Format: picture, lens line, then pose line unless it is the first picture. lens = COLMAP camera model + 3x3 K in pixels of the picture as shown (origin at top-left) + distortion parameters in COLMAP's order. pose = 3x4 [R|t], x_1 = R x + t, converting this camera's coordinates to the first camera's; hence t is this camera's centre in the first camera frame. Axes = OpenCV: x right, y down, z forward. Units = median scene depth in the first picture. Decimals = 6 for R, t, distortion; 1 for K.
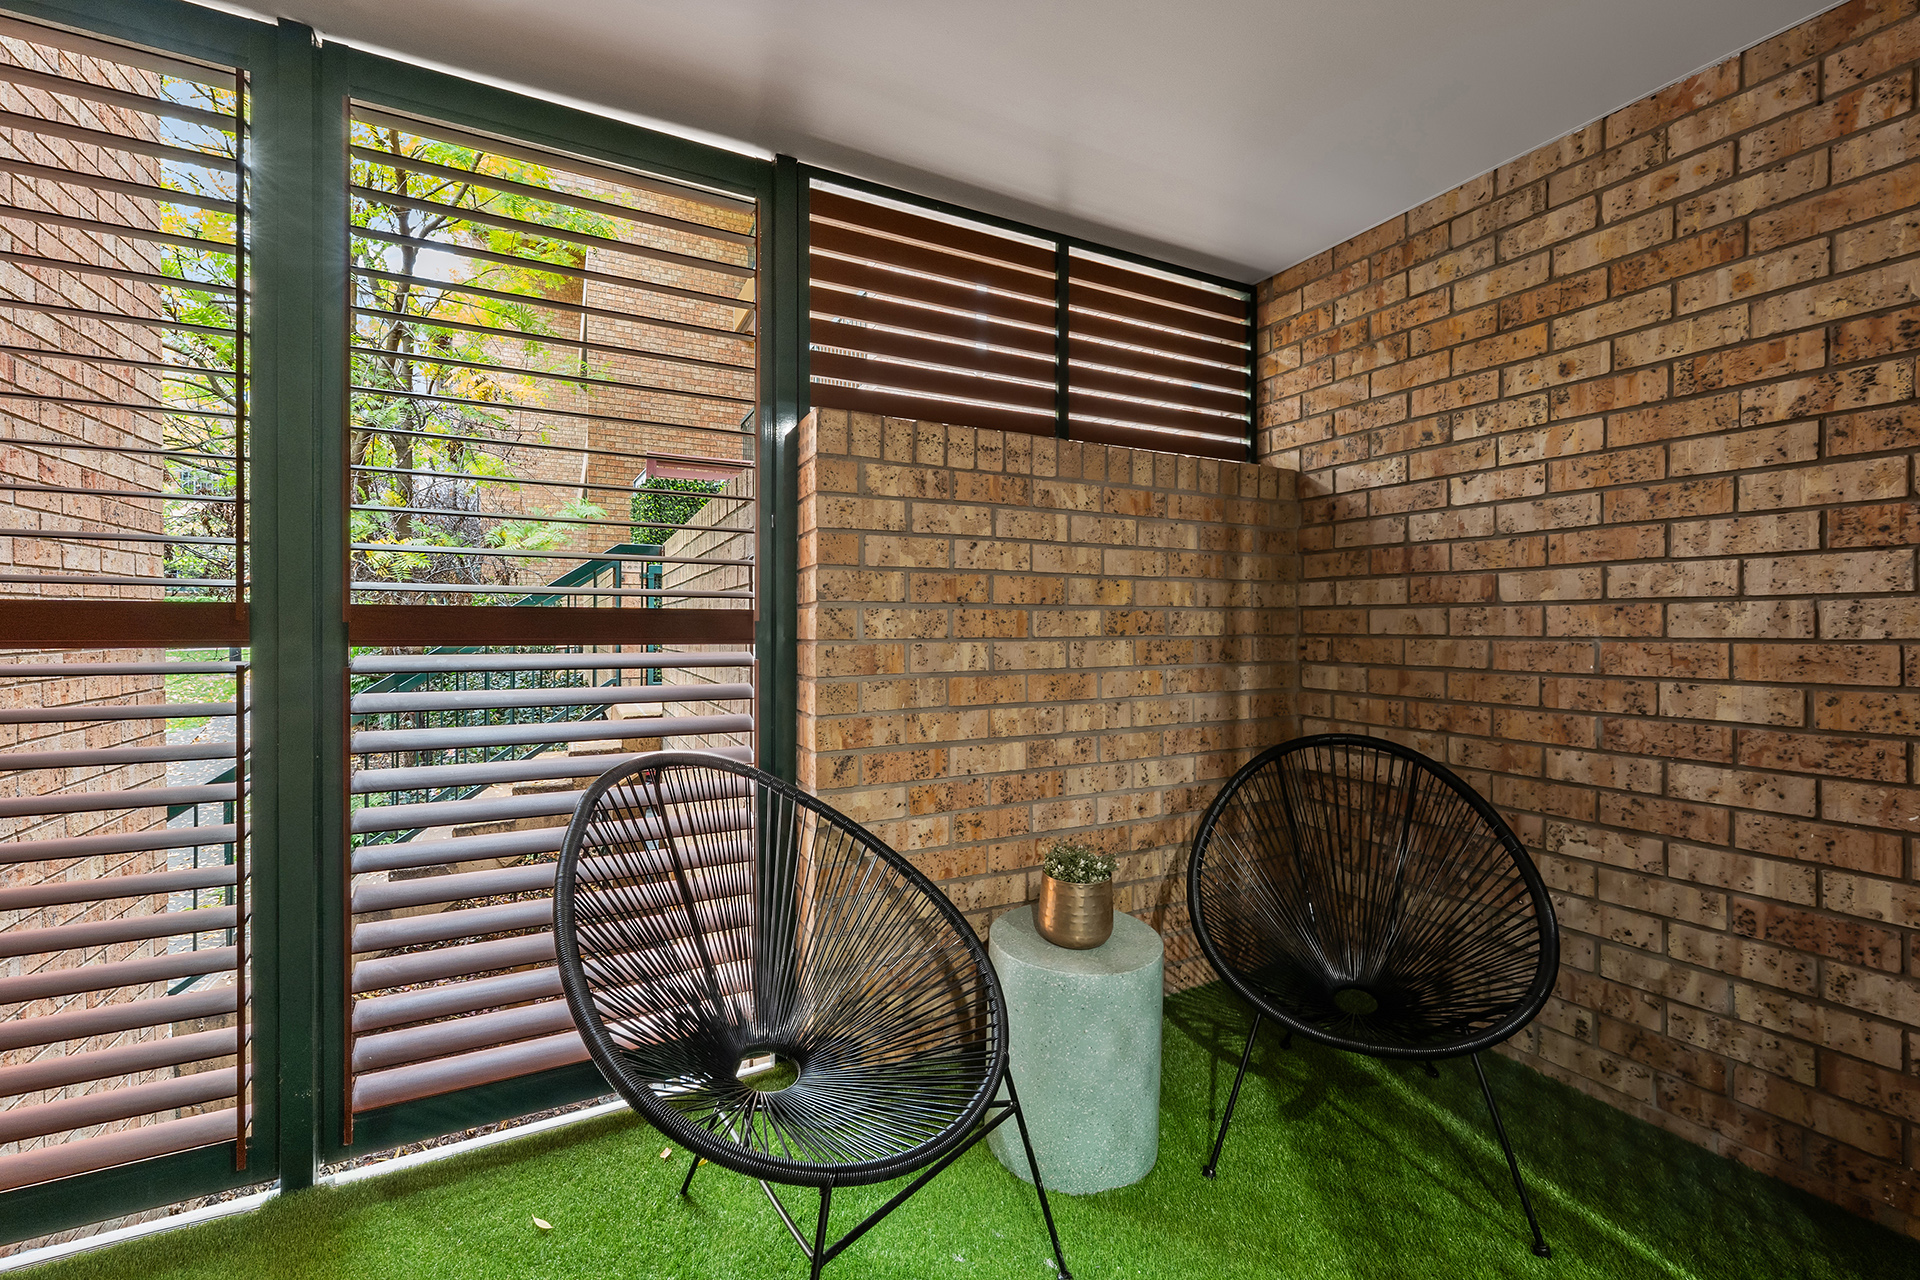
lens RADIAL K [[772.2, 0, 955.8], [0, 772.2, 629.4], [0, 0, 1]] dist [-0.000699, -0.001820]
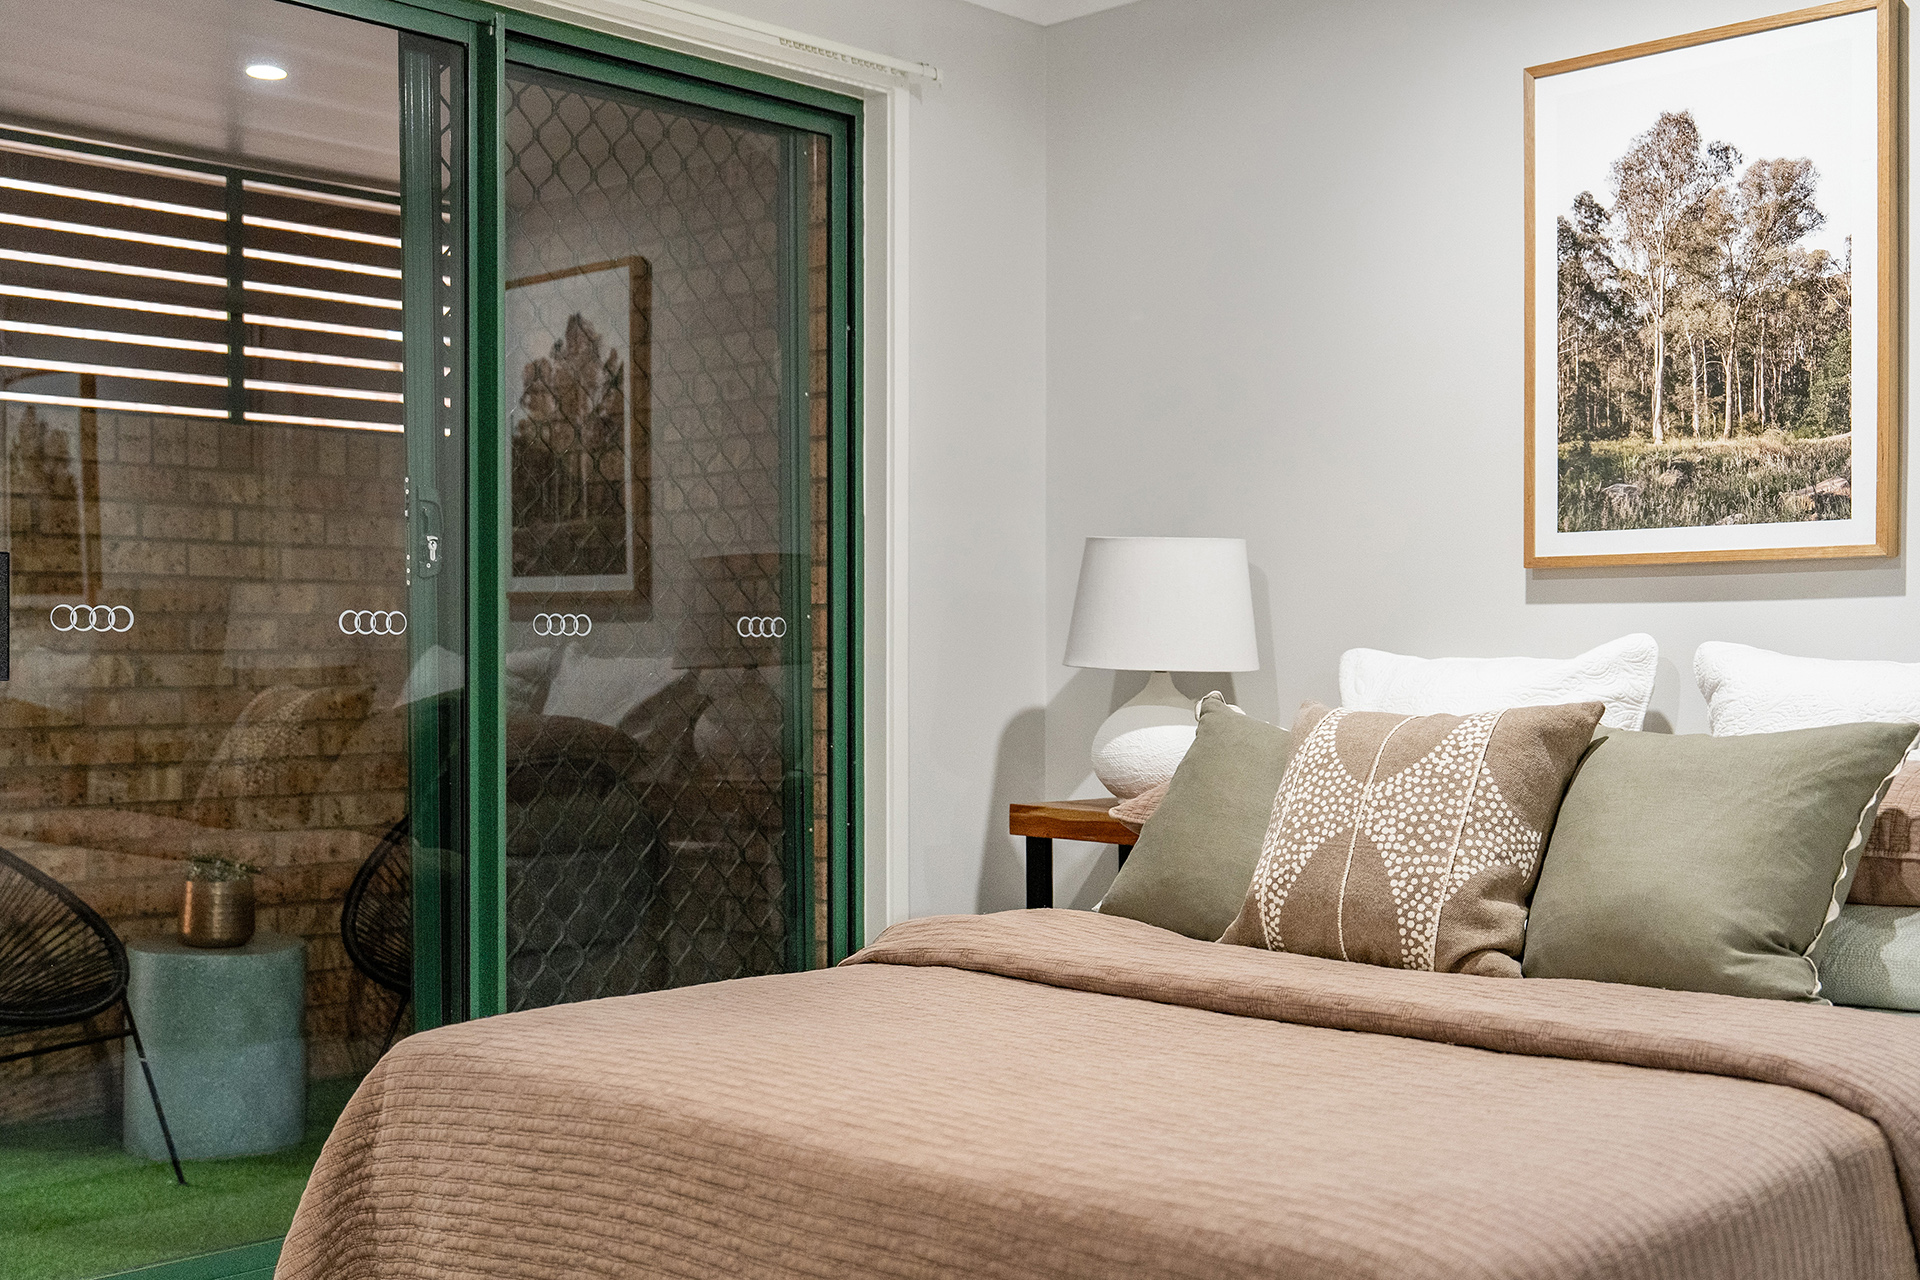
lens RADIAL K [[2143.5, 0, 939.0], [0, 2143.5, 678.1], [0, 0, 1]] dist [0.023019, 0.000000]
pose [[0.946267, -0.007302, 0.323305, 0.114186], [0.006622, 0.999973, 0.003202, 0.039919], [-0.323320, -0.000889, 0.946289, -1.584703]]
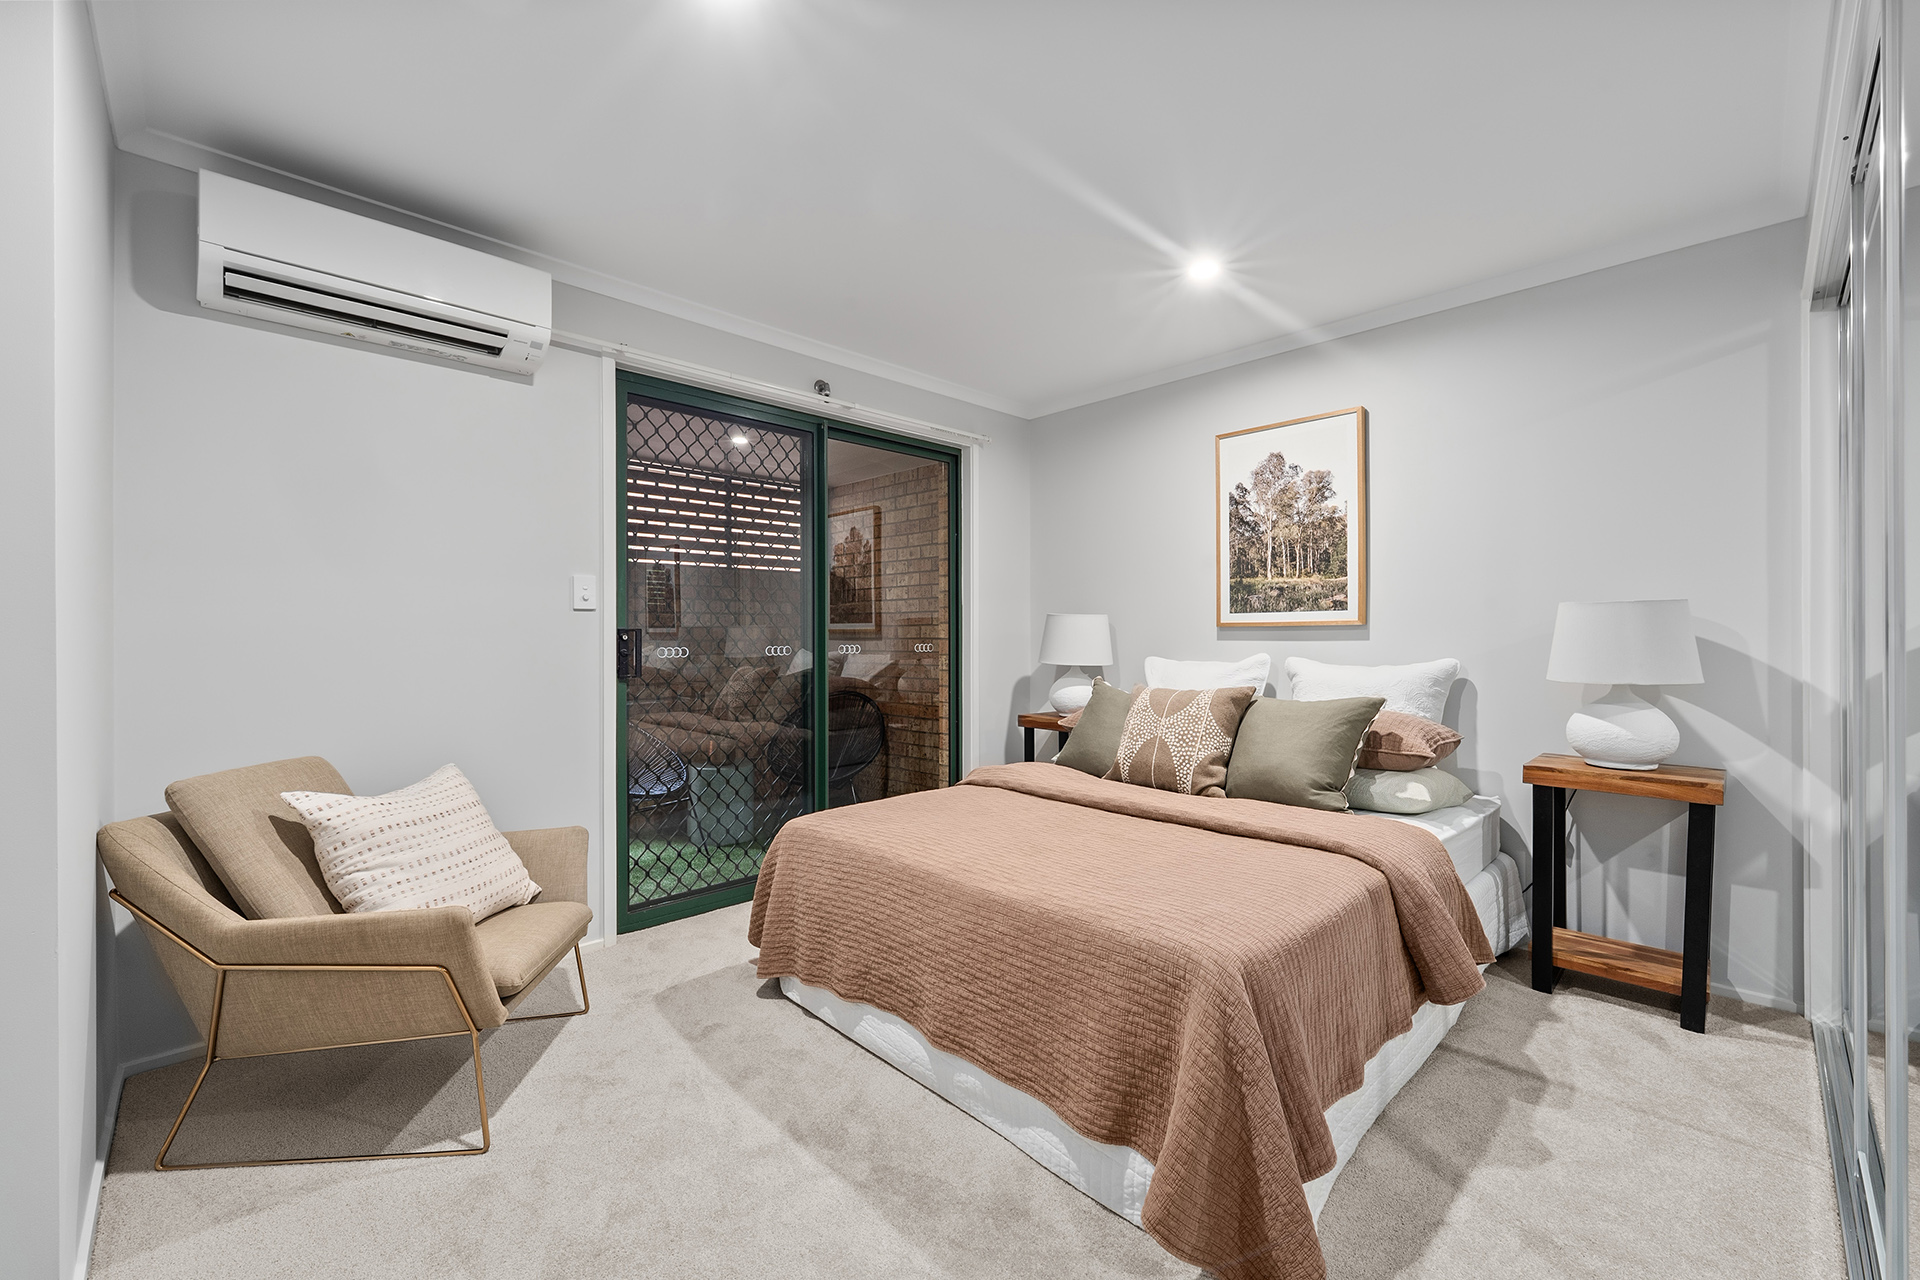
lens RADIAL K [[772.2, 0, 954.1], [0, 772.2, 644.9], [0, 0, 1]] dist [-0.000699, -0.001820]
pose [[0.957491, -0.008026, 0.288353, 0.126935], [0.008464, 0.999964, -0.000273, -0.010979], [-0.288341, 0.002702, 0.957524, -1.482015]]
